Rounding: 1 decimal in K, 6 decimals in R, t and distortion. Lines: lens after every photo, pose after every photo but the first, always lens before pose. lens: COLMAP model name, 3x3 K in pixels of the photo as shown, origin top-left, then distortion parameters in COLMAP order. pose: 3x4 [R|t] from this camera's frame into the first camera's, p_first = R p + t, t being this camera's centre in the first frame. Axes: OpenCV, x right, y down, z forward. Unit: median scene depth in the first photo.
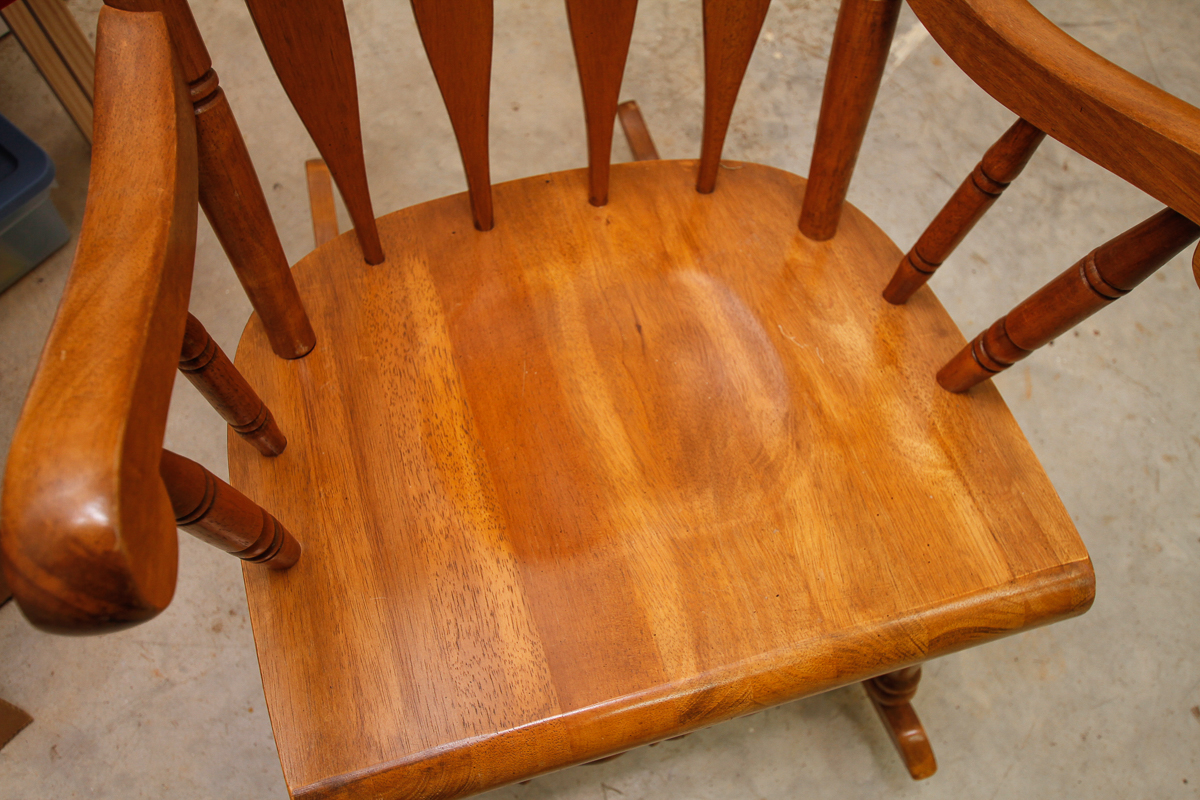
lens RADIAL K [[1049.0, 0, 602.8], [0, 1049.0, 445.4], [0, 0, 1]] dist [-0.015255, 0.048381]
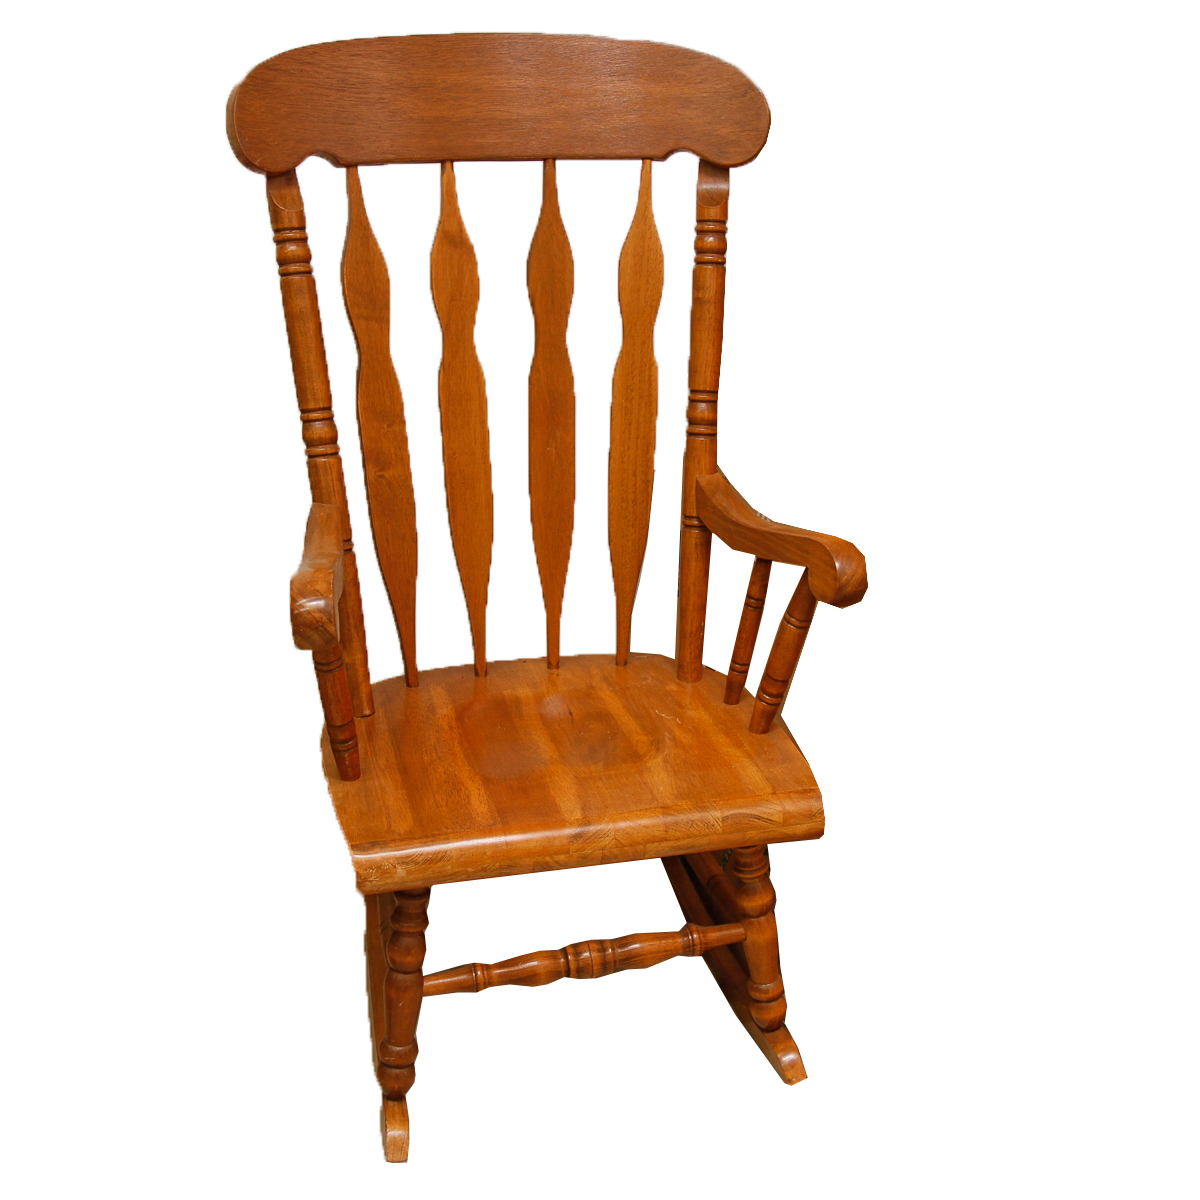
lens RADIAL K [[1344.9, 0, 578.8], [0, 1344.9, 601.2], [0, 0, 1]] dist [0.006000, -0.025478]
pose [[0.998382, 0.000604, -0.056863, 0.180891], [-0.032937, 0.821282, -0.569571, 1.019083], [0.046356, 0.570522, 0.819973, -0.884802]]
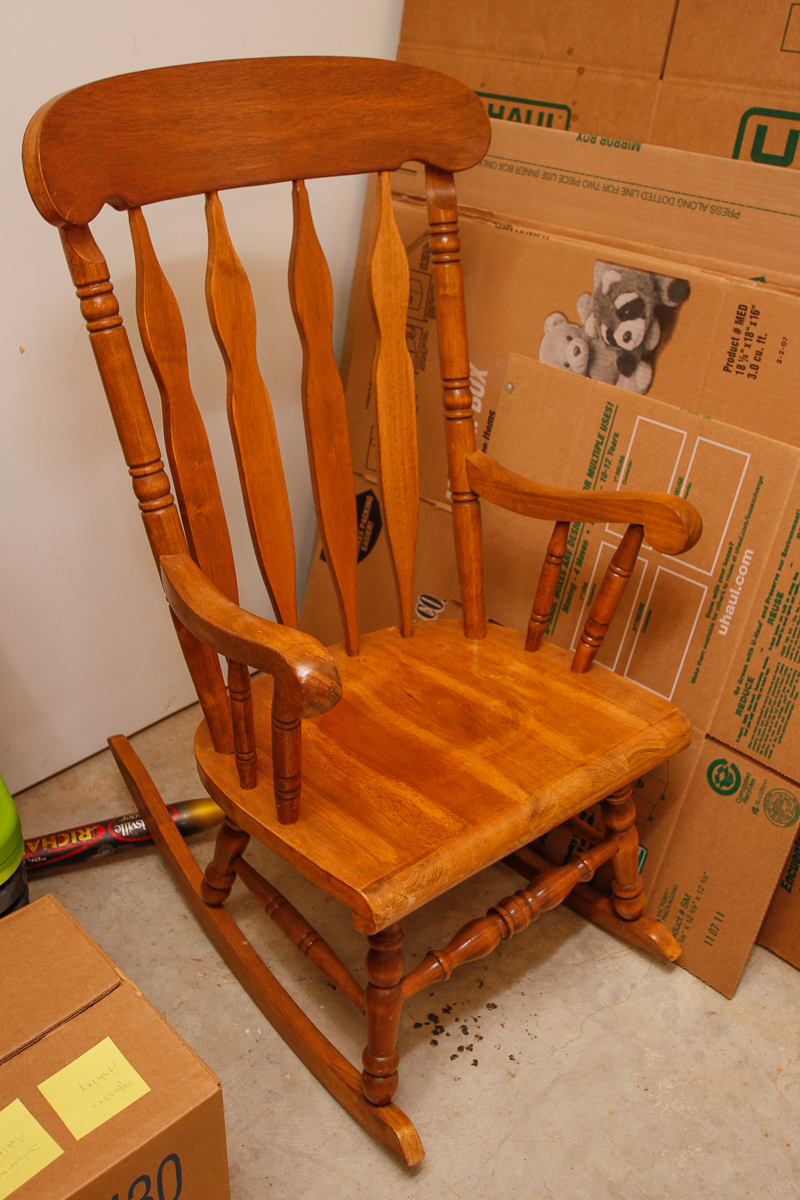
lens RADIAL K [[1151.2, 0, 397.7], [0, 1151.2, 545.5], [0, 0, 1]] dist [0.000802, 0.010781]
pose [[0.929552, -0.204443, 0.306815, -0.556031], [0.336642, 0.809997, -0.480184, 0.658252], [-0.150349, 0.549643, 0.821759, -0.773062]]
